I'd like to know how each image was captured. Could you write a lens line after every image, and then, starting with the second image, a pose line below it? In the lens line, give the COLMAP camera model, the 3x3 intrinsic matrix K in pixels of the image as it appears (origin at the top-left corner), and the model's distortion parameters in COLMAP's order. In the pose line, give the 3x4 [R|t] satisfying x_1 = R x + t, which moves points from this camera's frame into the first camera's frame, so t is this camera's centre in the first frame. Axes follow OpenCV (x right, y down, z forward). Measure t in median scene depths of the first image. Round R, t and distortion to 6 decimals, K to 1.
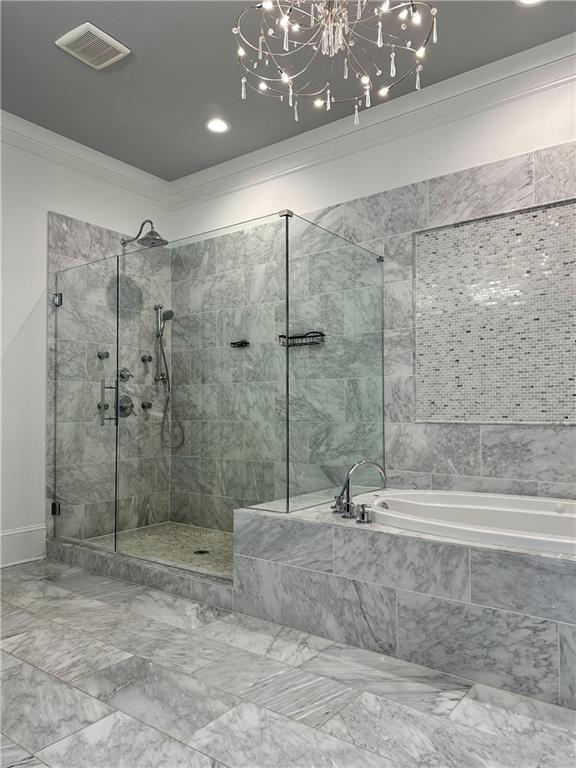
lens RADIAL K [[545.4, 0, 288.0], [0, 545.4, 384.0], [0, 0, 1]] dist [0.109698, -0.149932]
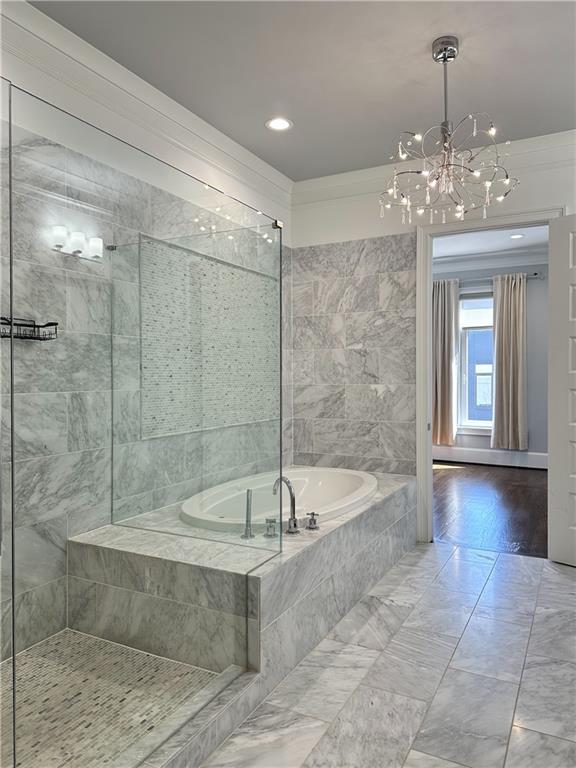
lens RADIAL K [[545.4, 0, 288.0], [0, 545.4, 384.0], [0, 0, 1]] dist [0.109698, -0.149932]
pose [[-0.147933, -0.007538, 0.988969, -0.708447], [-0.034745, 0.999393, 0.002420, -0.035345], [-0.988387, -0.034004, -0.148105, 0.880069]]
